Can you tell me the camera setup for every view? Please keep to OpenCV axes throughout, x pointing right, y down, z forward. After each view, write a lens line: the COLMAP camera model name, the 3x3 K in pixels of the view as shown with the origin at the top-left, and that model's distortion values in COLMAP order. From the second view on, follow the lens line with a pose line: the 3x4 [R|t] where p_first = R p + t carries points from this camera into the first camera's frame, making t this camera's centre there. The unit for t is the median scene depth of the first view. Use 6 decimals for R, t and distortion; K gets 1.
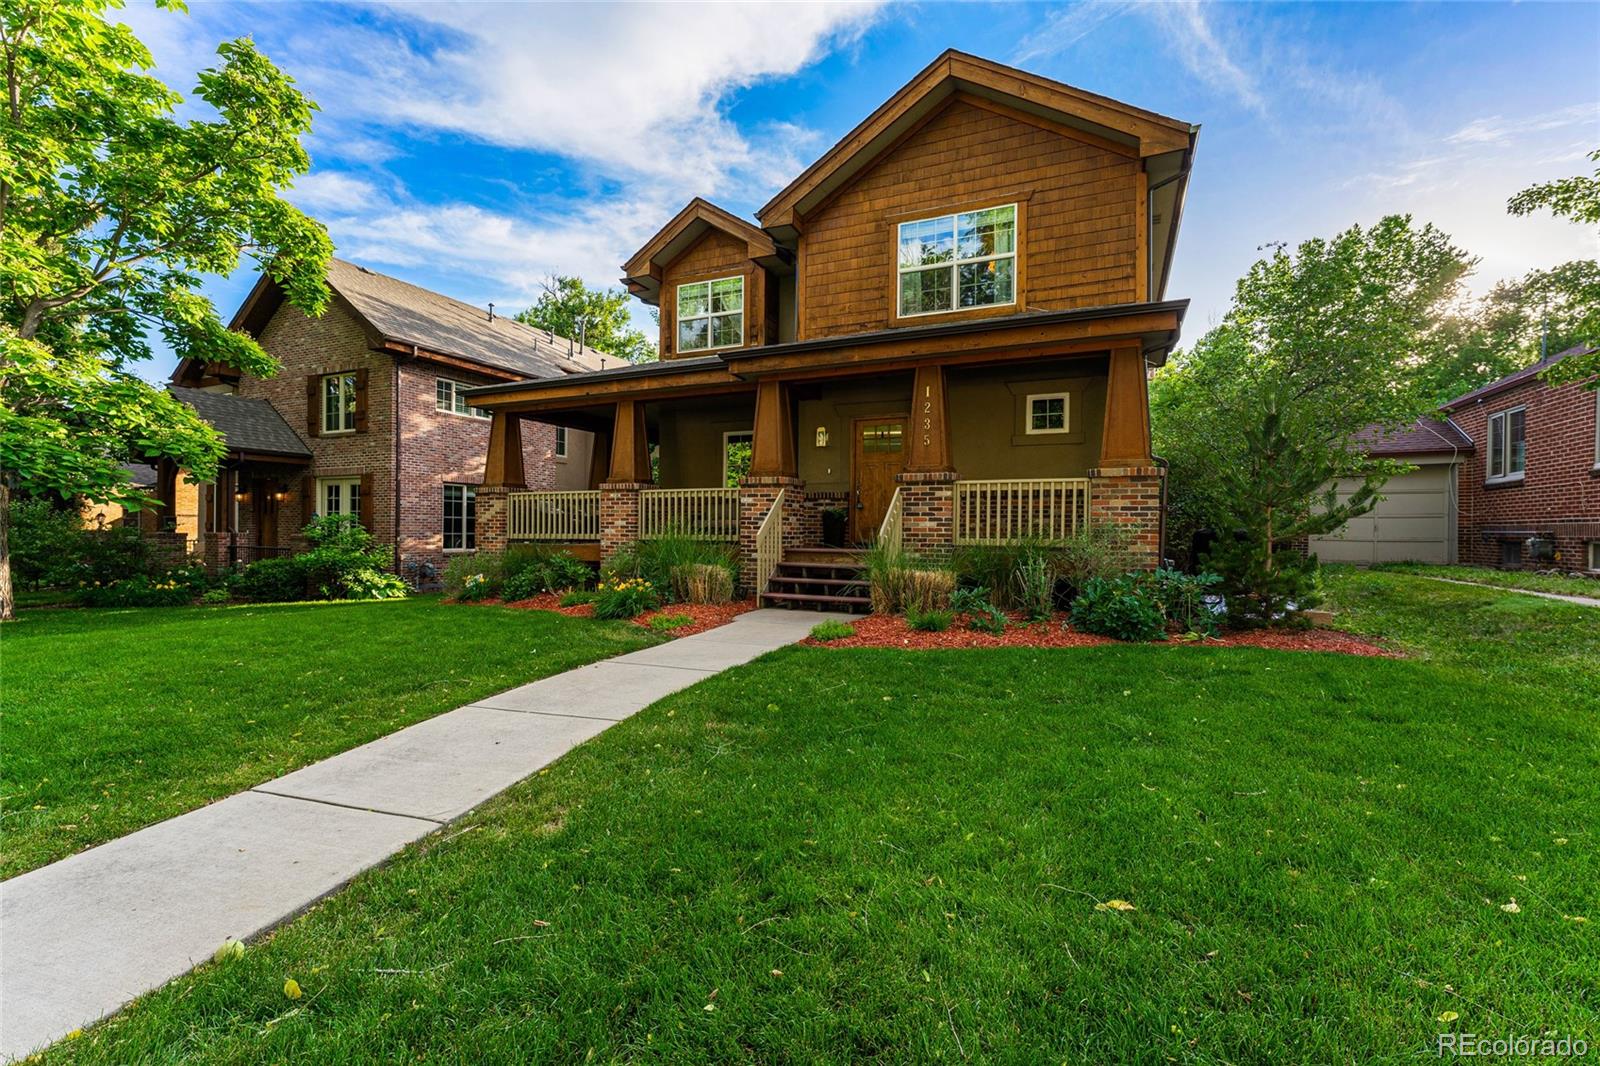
lens RADIAL K [[698.9, 0, 802.2], [0, 698.9, 530.0], [0, 0, 1]] dist [-0.000512, -0.000159]
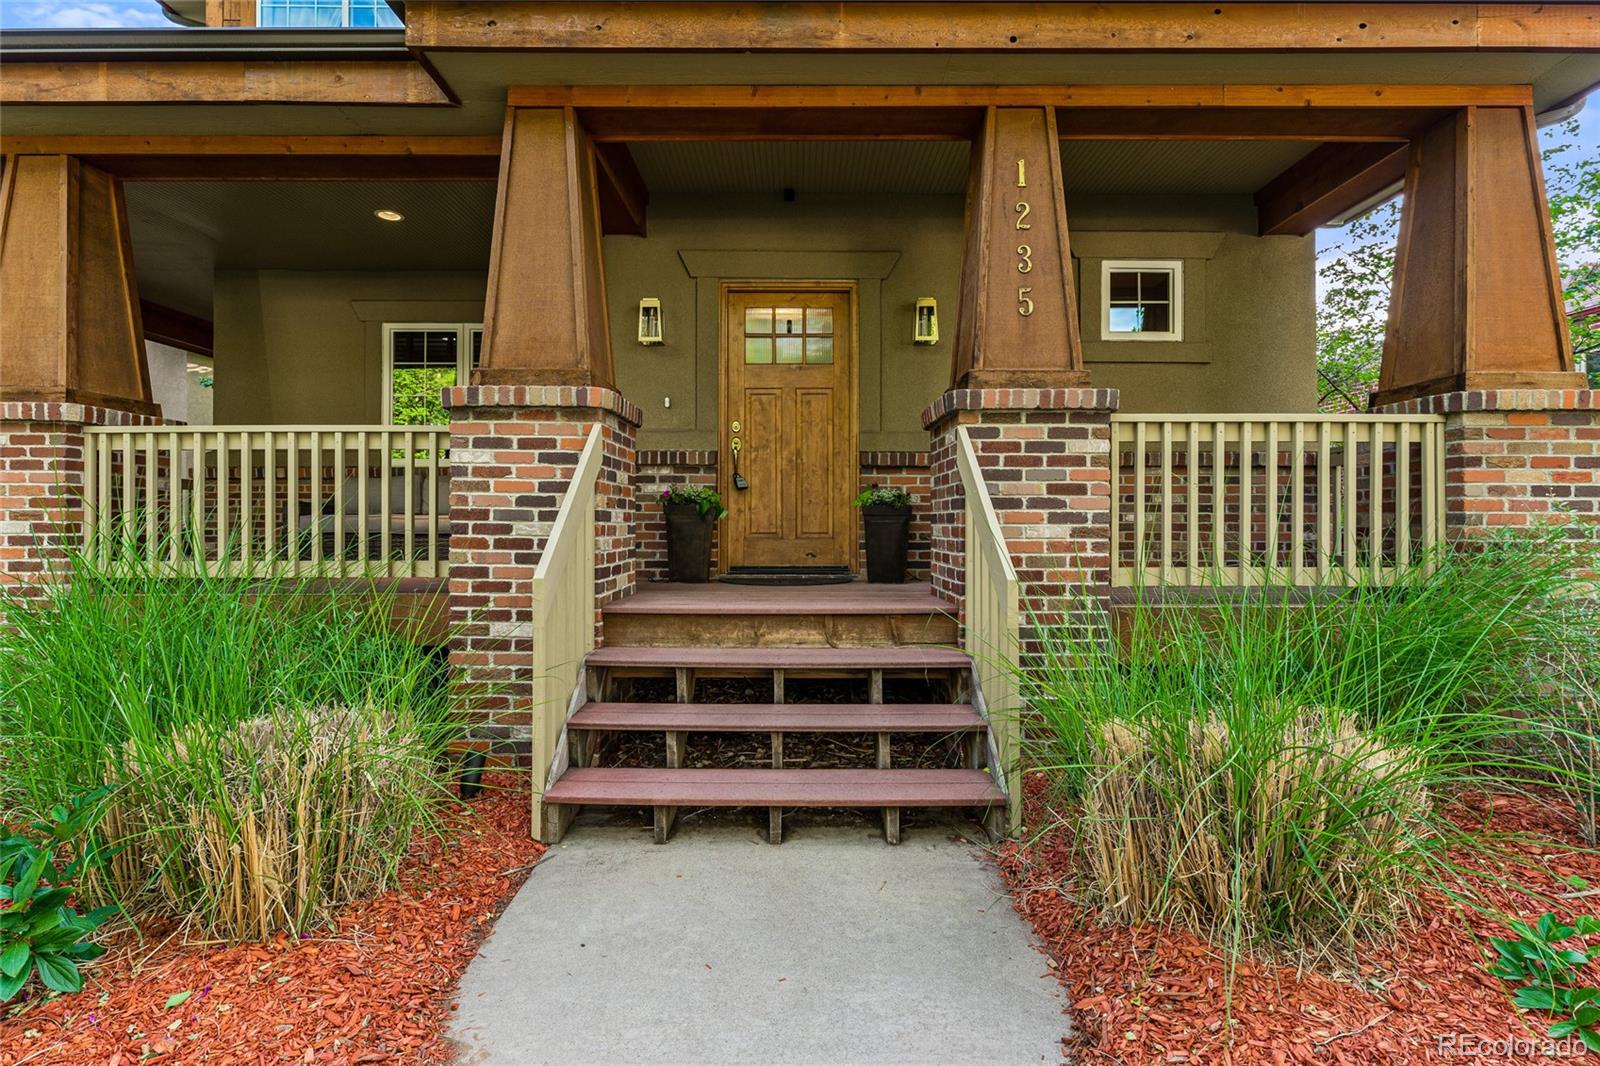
lens RADIAL K [[698.9, 0, 799.1], [0, 698.9, 511.3], [0, 0, 1]] dist [-0.000512, -0.000159]
pose [[0.911086, -0.002132, 0.412211, -0.075294], [0.005599, 0.999958, -0.007203, -0.015135], [-0.412179, 0.008870, 0.911060, 0.658164]]
